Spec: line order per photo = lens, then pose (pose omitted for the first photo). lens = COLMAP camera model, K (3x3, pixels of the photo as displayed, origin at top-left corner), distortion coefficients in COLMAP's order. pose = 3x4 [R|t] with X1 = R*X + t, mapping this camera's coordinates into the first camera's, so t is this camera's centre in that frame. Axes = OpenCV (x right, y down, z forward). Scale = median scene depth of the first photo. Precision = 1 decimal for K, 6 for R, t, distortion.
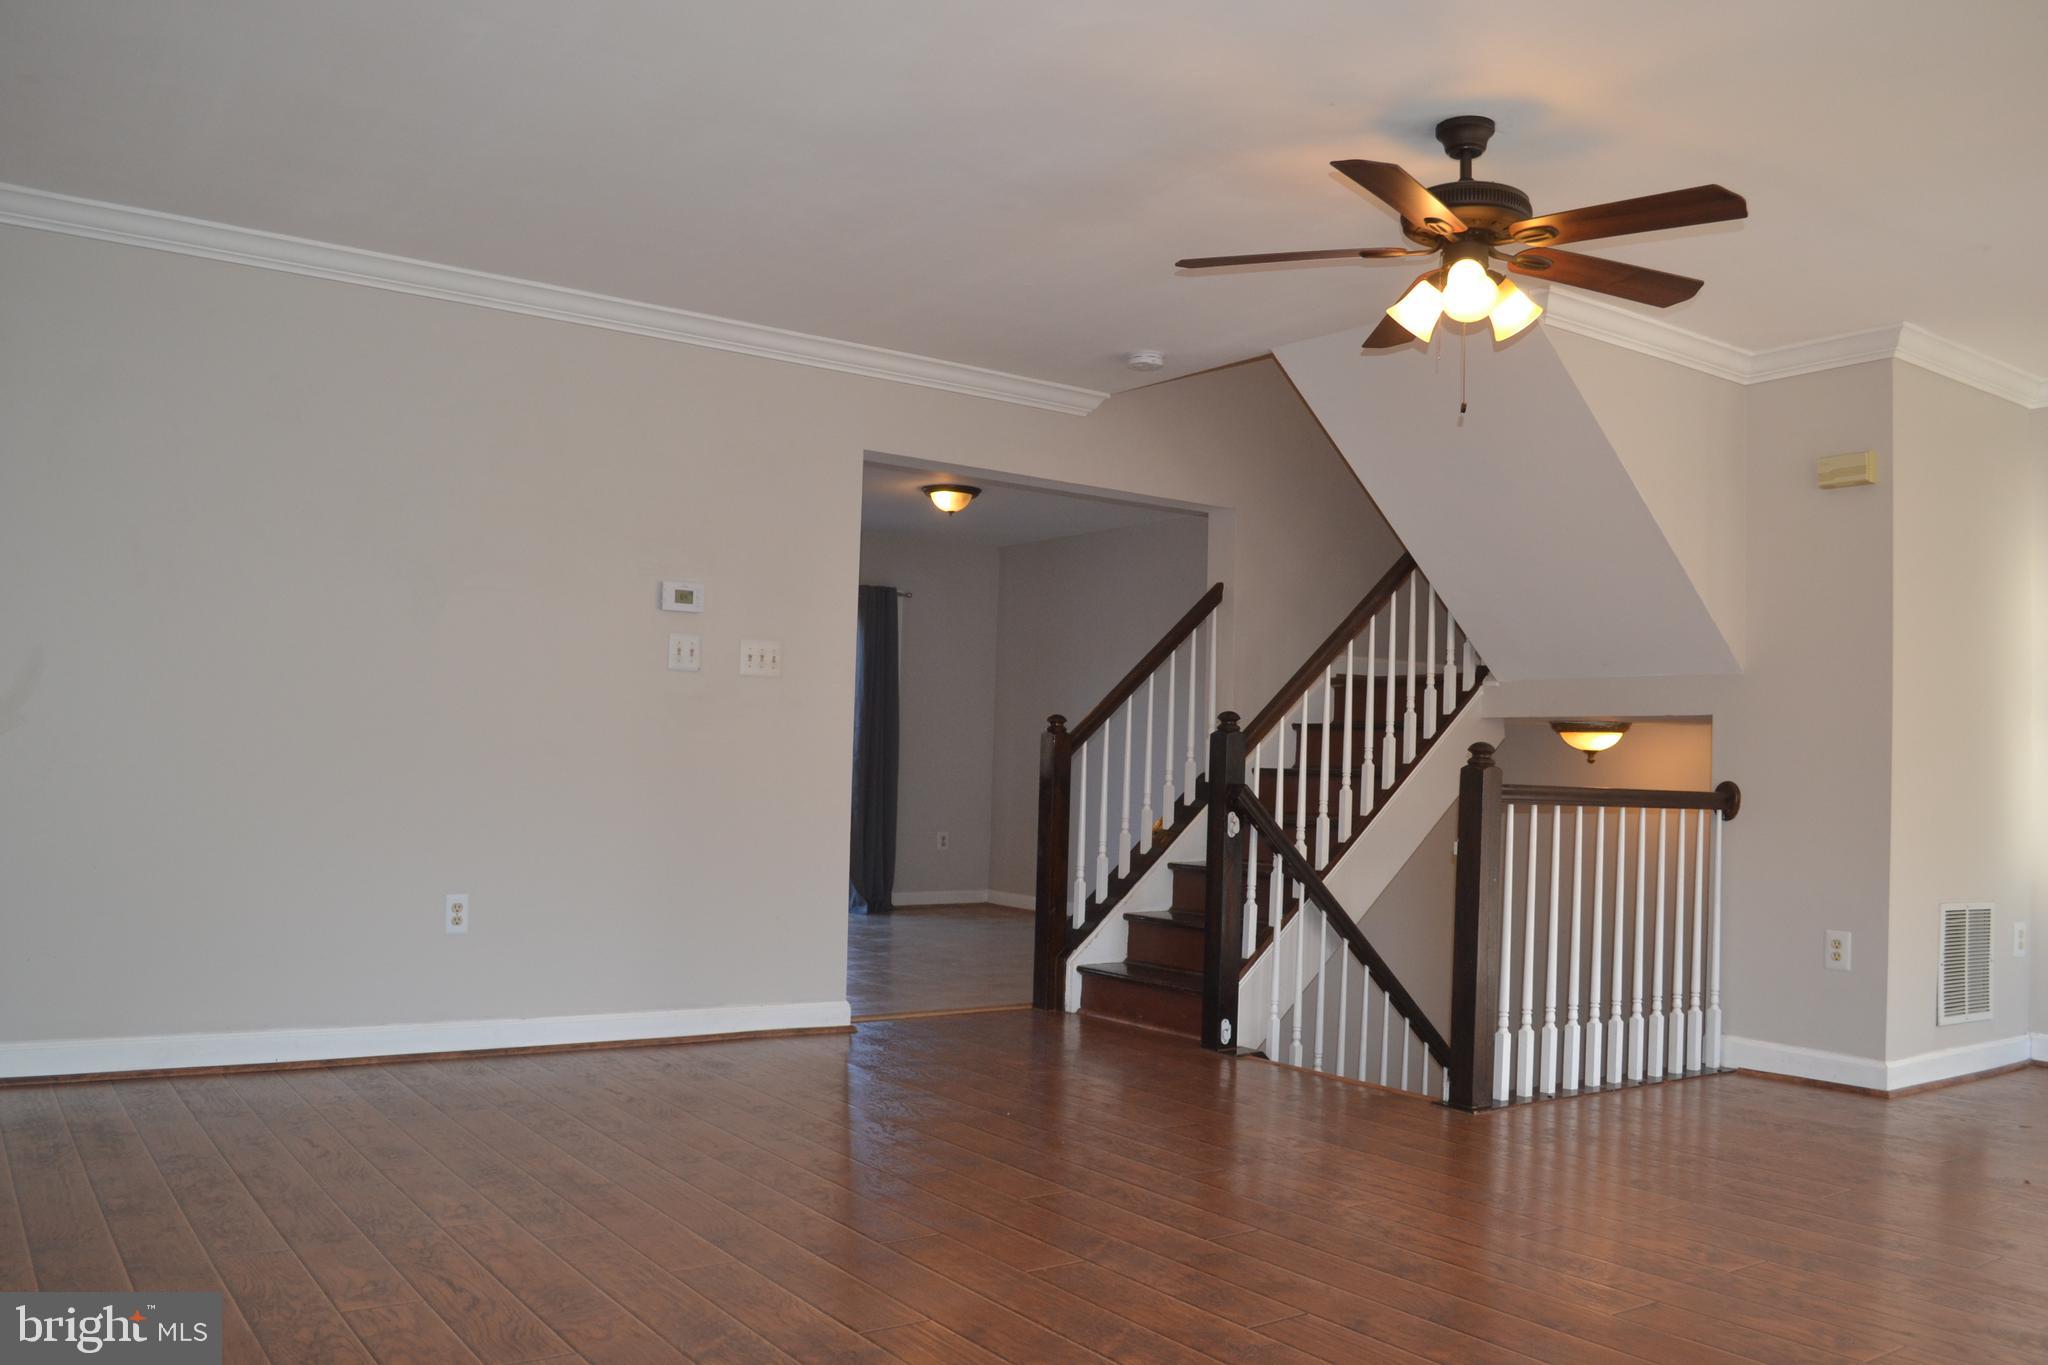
lens RADIAL K [[1647.3, 0, 1018.7], [0, 1647.3, 683.7], [0, 0, 1]] dist [-0.071565, 0.020740]
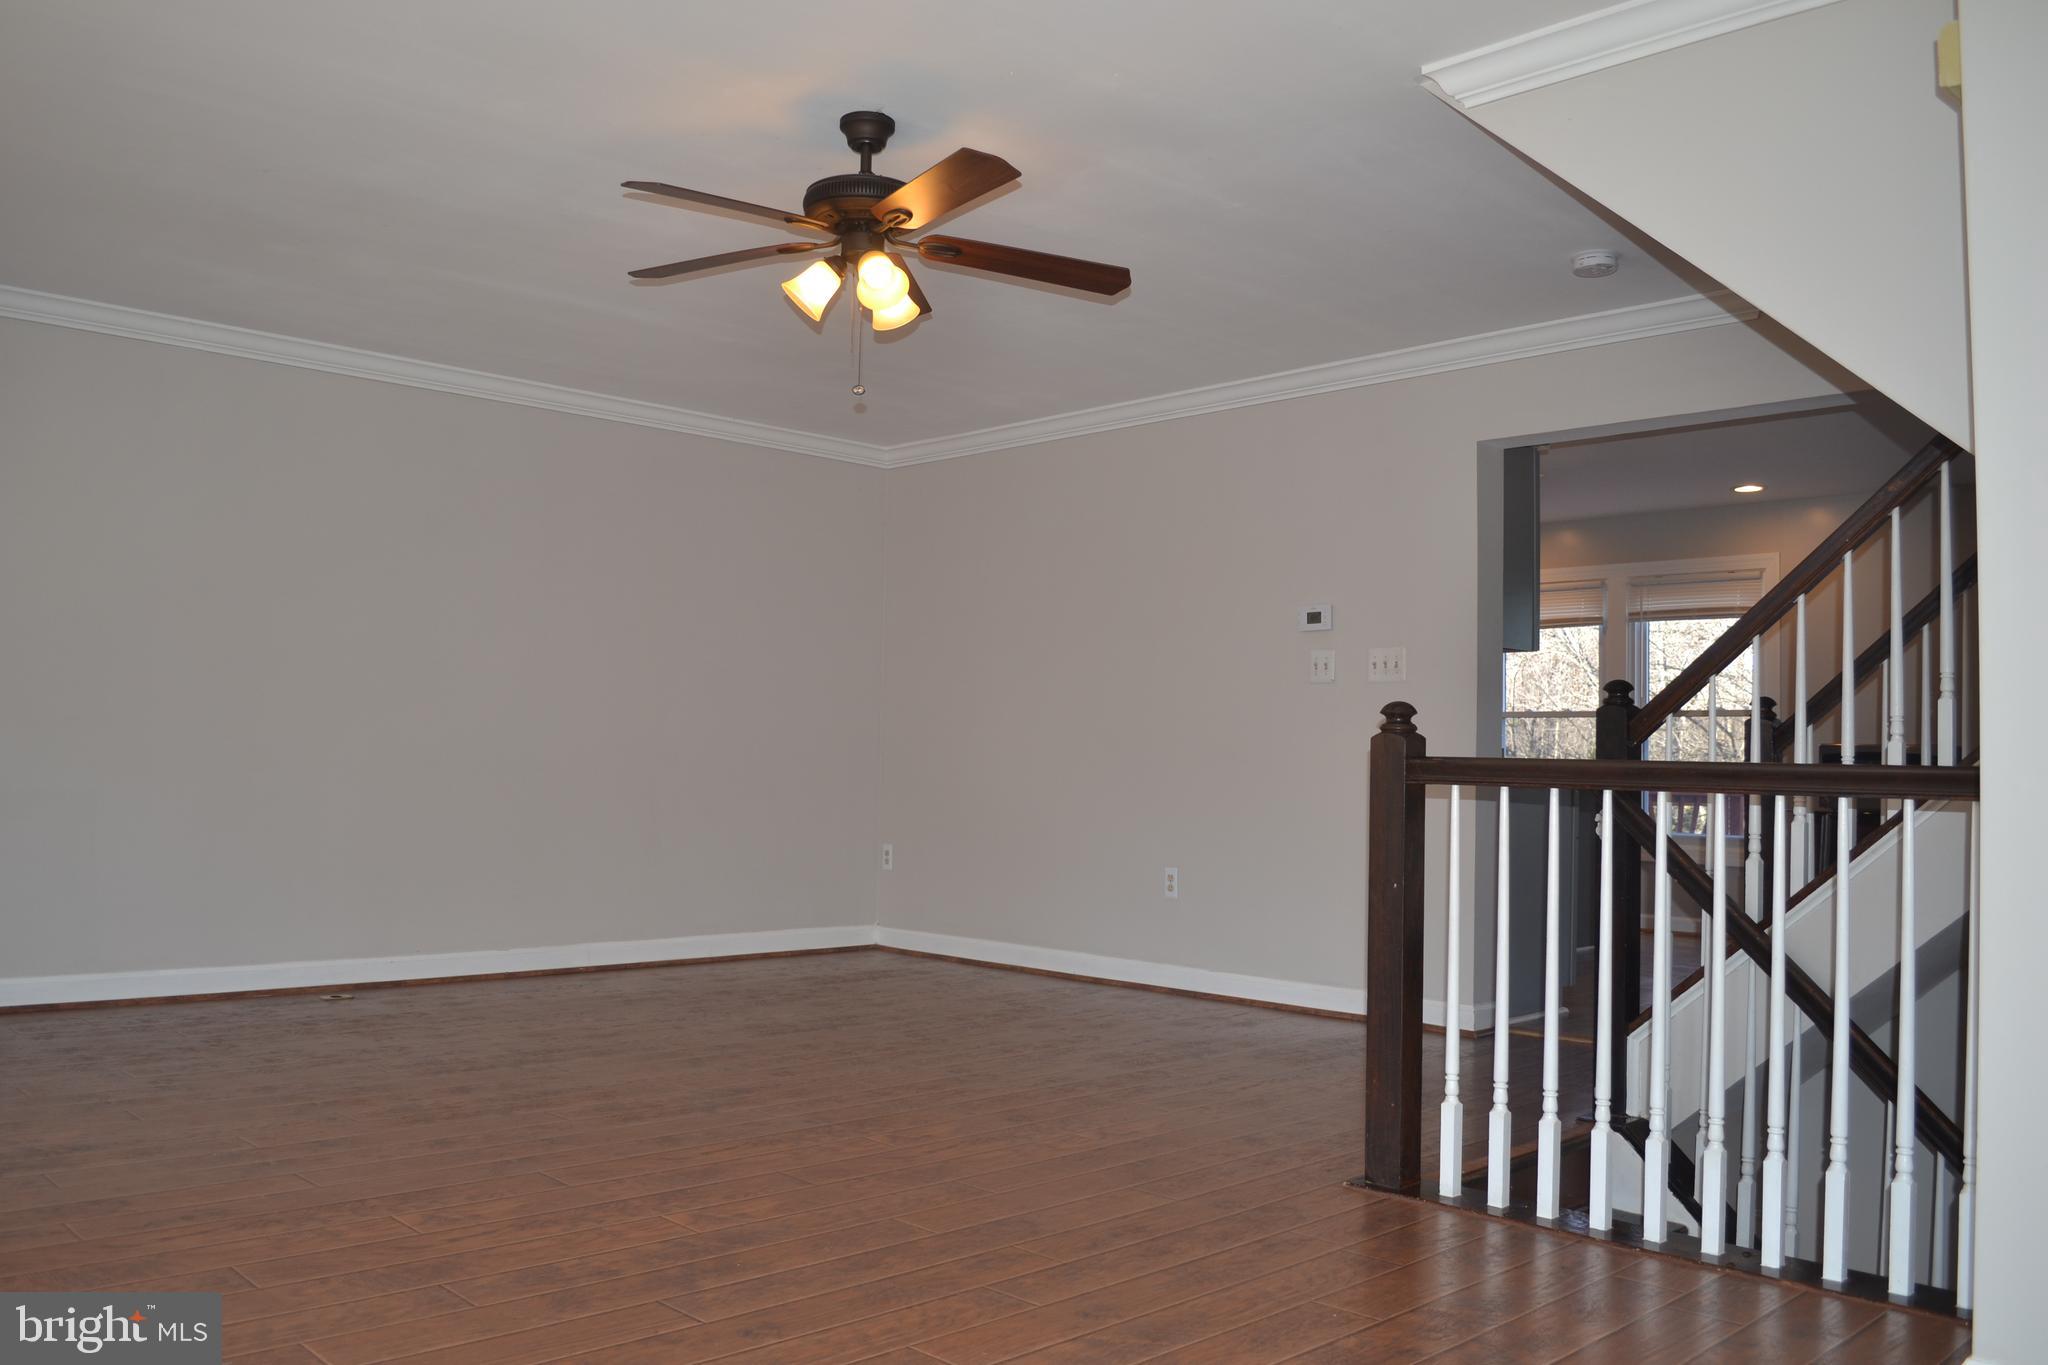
lens RADIAL K [[1647.3, 0, 1019.3], [0, 1647.3, 689.9], [0, 0, 1]] dist [-0.071565, 0.020740]
pose [[0.152029, -0.072225, -0.985734, 0.918069], [0.035074, 0.997093, -0.067648, 0.069000], [0.987754, -0.024289, 0.154120, 0.654632]]
